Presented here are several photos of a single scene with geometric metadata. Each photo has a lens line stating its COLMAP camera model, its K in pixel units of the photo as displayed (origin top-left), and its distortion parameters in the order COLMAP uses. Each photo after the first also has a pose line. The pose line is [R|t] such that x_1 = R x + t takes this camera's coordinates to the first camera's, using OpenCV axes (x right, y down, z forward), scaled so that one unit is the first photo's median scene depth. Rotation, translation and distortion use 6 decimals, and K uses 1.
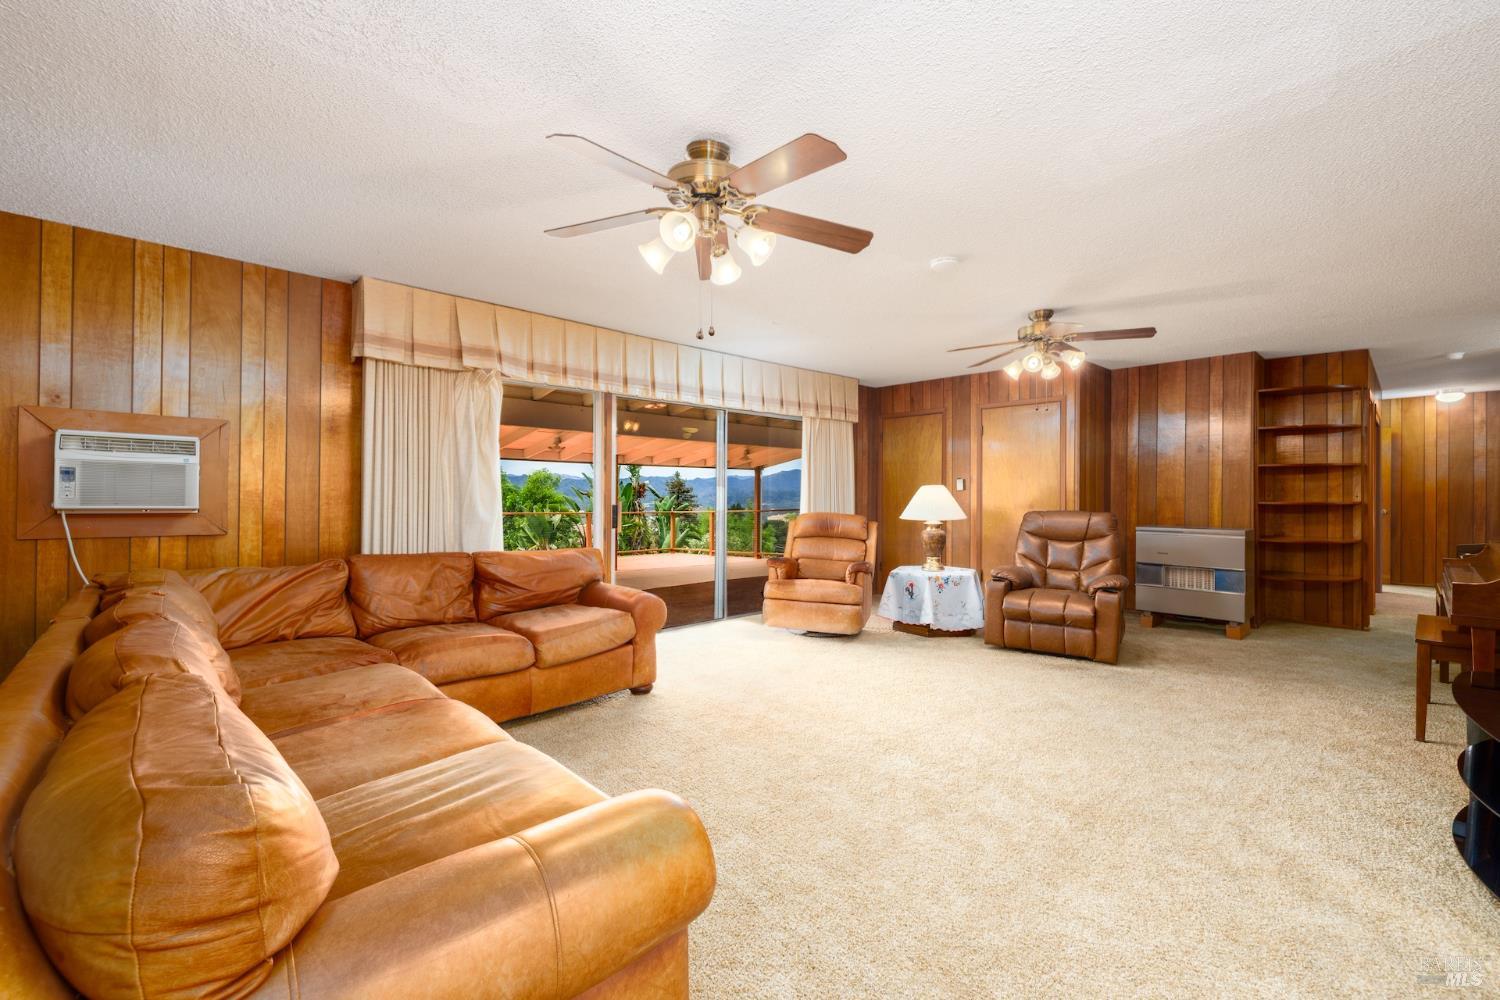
lens RADIAL K [[625.9, 0, 752.4], [0, 625.9, 492.7], [0, 0, 1]] dist [-0.001085, -0.000052]
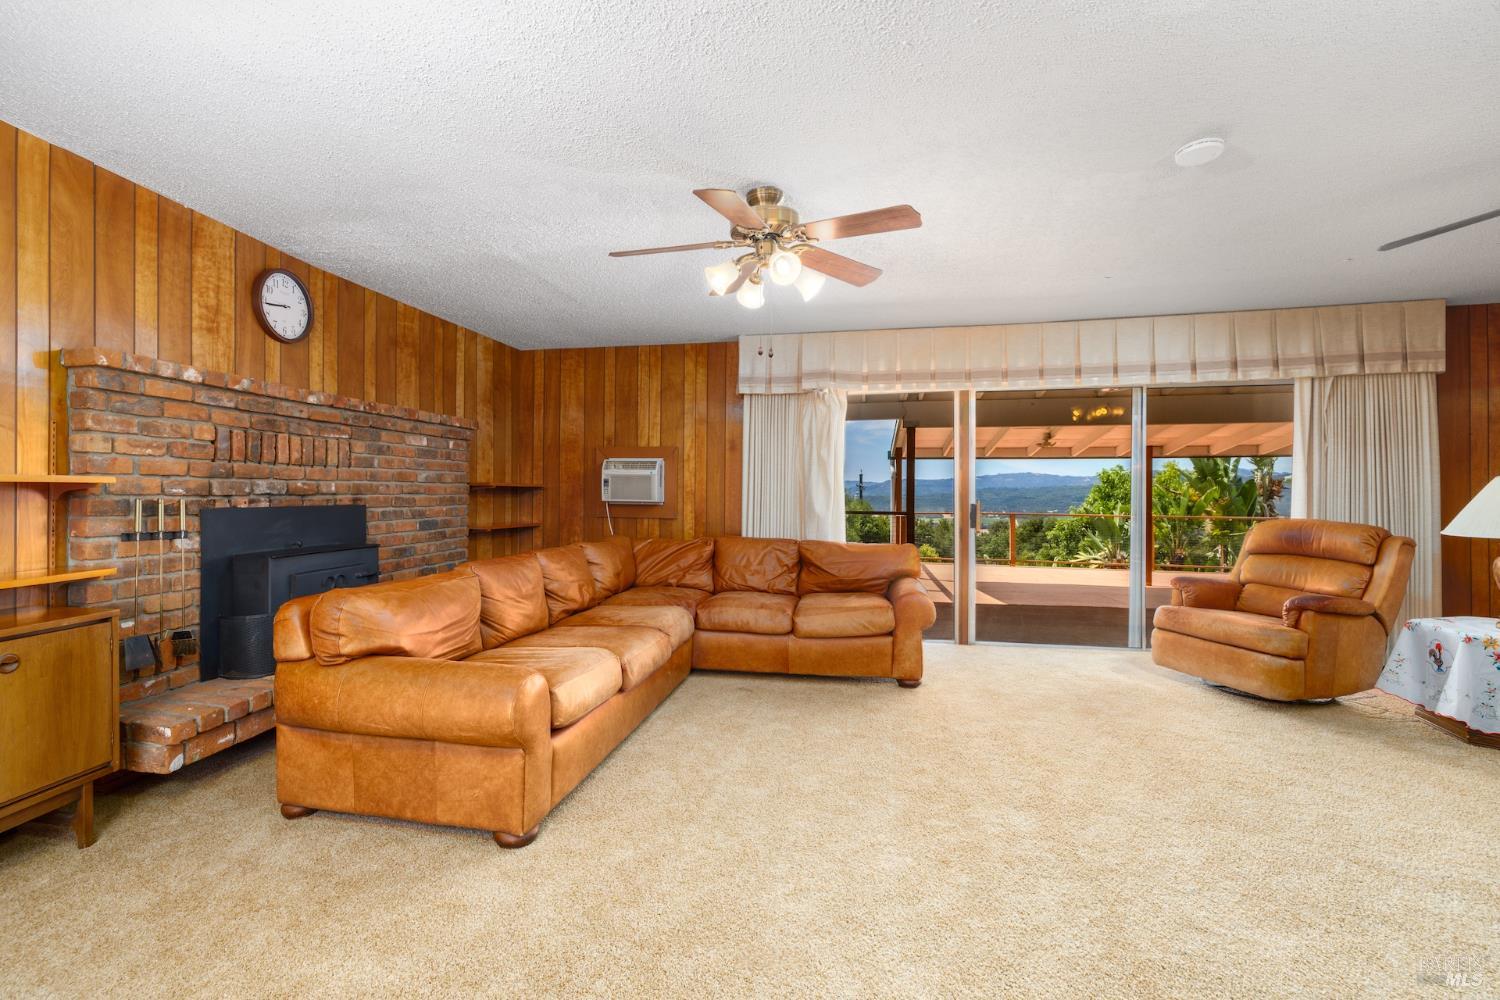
lens RADIAL K [[652.4, 0, 734.9], [0, 652.4, 493.5], [0, 0, 1]] dist [-0.001811, 0.010157]
pose [[0.571823, -0.003229, -0.820371, 0.521535], [0.003236, 0.999993, -0.001680, 0.005018], [0.820370, -0.001694, 0.571830, 0.154554]]
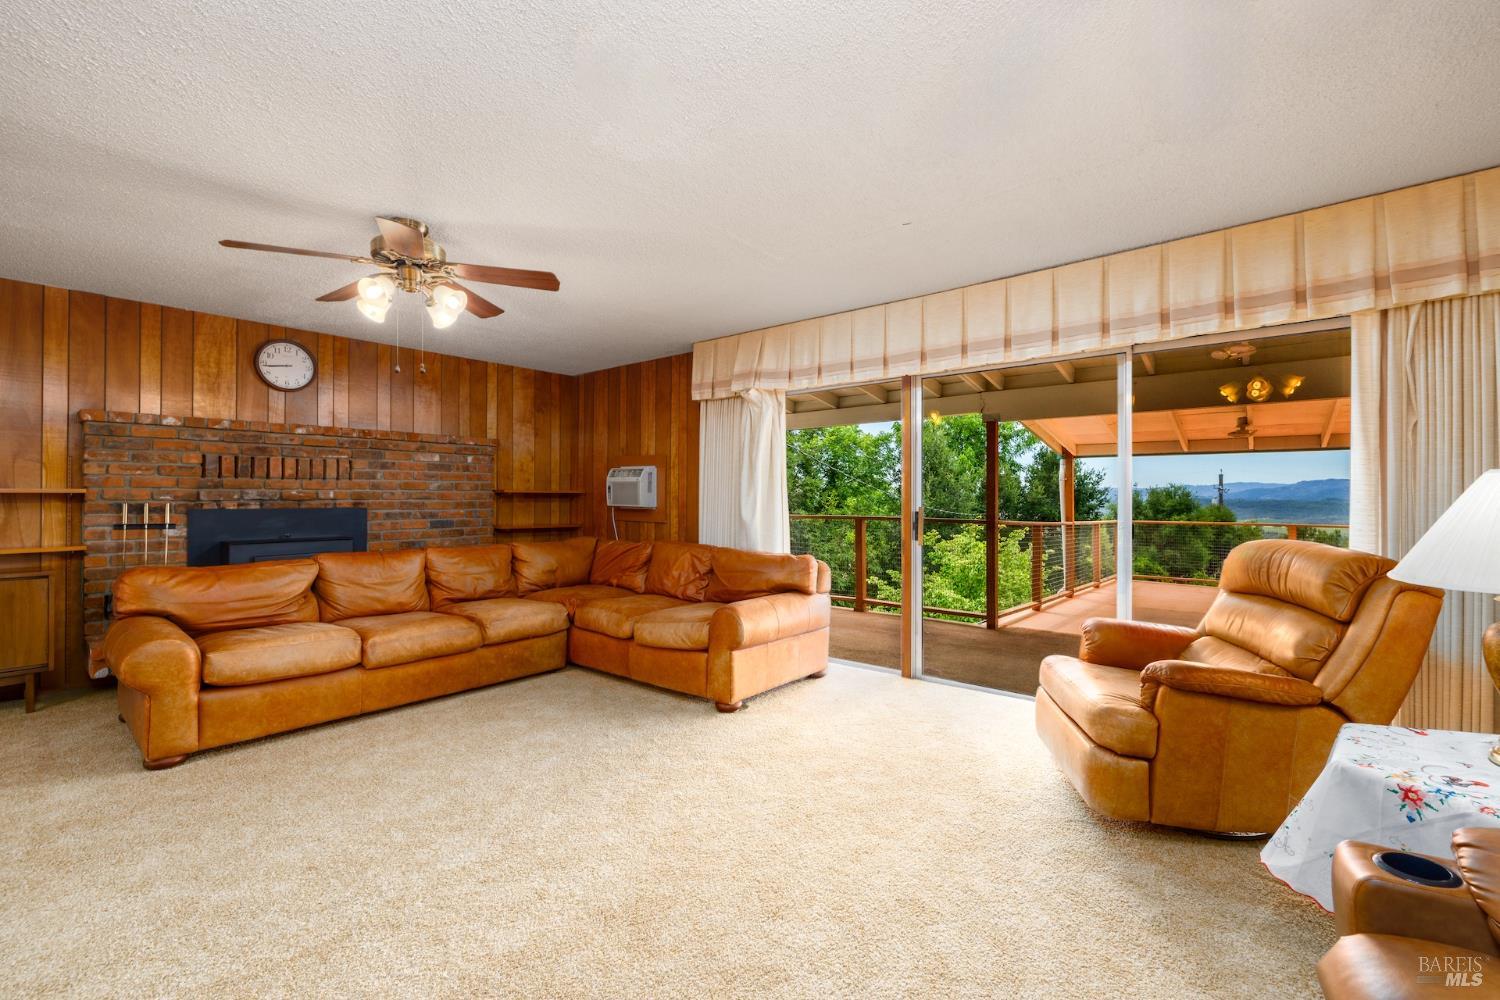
lens RADIAL K [[625.9, 0, 752.4], [0, 625.9, 492.7], [0, 0, 1]] dist [-0.001085, -0.000052]
pose [[0.122423, -0.011571, -0.992411, 0.736441], [0.001919, 0.999933, -0.011422, 0.004844], [0.992476, -0.000506, 0.122437, 0.898250]]
